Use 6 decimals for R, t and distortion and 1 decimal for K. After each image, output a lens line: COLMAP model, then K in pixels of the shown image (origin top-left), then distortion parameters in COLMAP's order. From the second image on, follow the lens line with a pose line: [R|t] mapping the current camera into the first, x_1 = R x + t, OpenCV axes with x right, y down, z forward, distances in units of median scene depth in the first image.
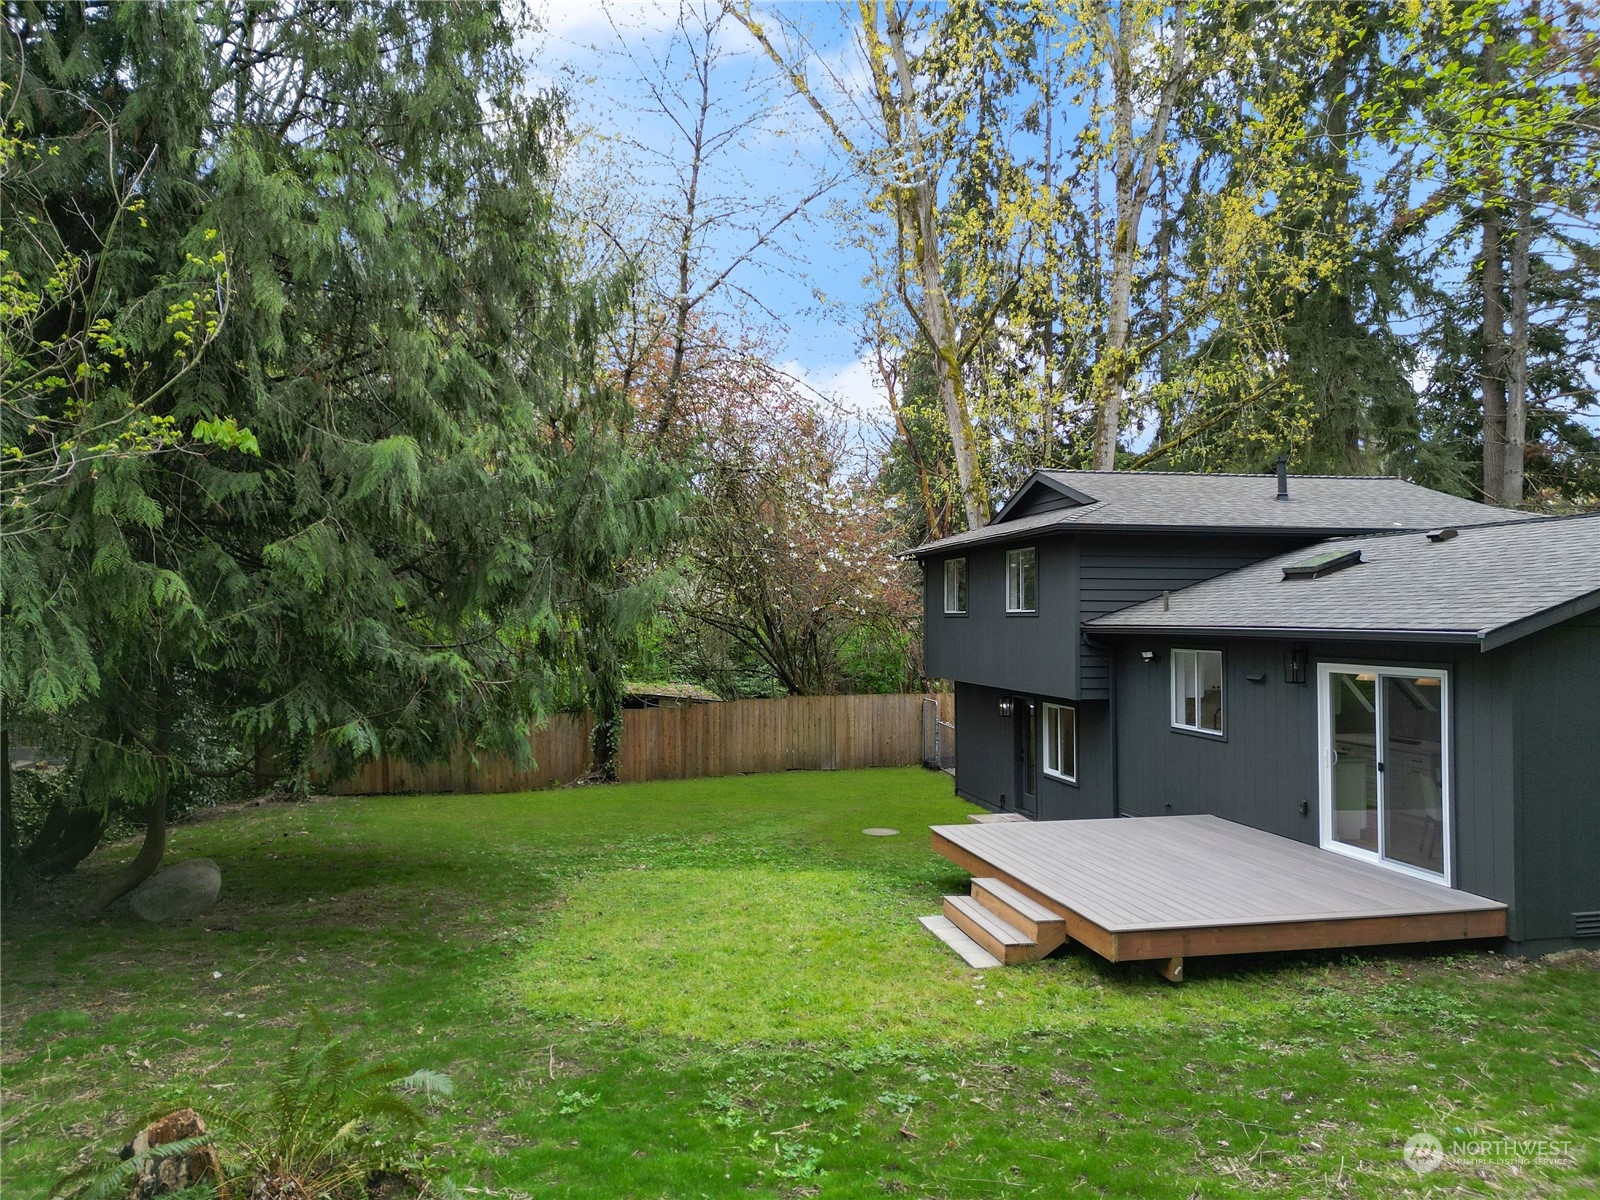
lens RADIAL K [[1099.0, 0, 796.9], [0, 1099.0, 599.0], [0, 0, 1]] dist [0.124416, -0.138794]
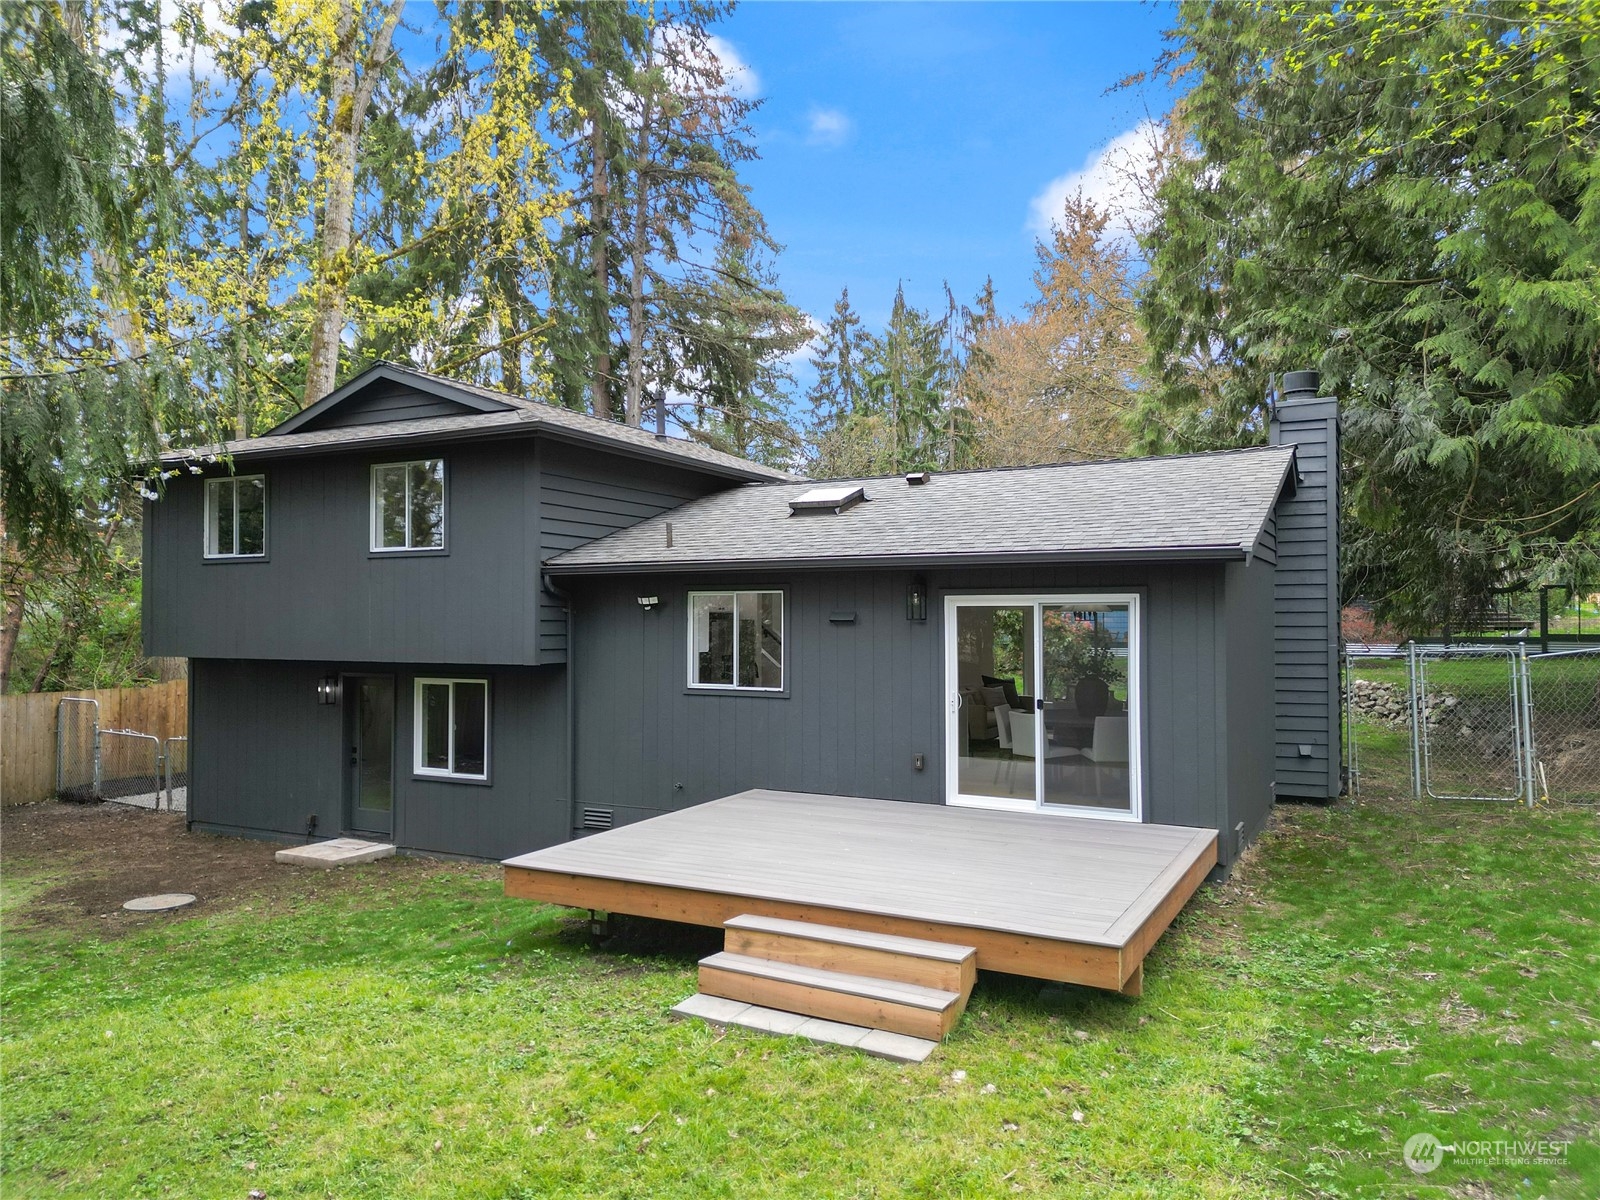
lens RADIAL K [[1099.0, 0, 796.9], [0, 1099.0, 599.0], [0, 0, 1]] dist [0.124416, -0.138794]
pose [[0.638910, 0.023849, 0.768912, -0.267506], [-0.019696, 0.999699, -0.014641, 0.071280], [-0.769030, -0.005791, 0.639187, 0.510116]]
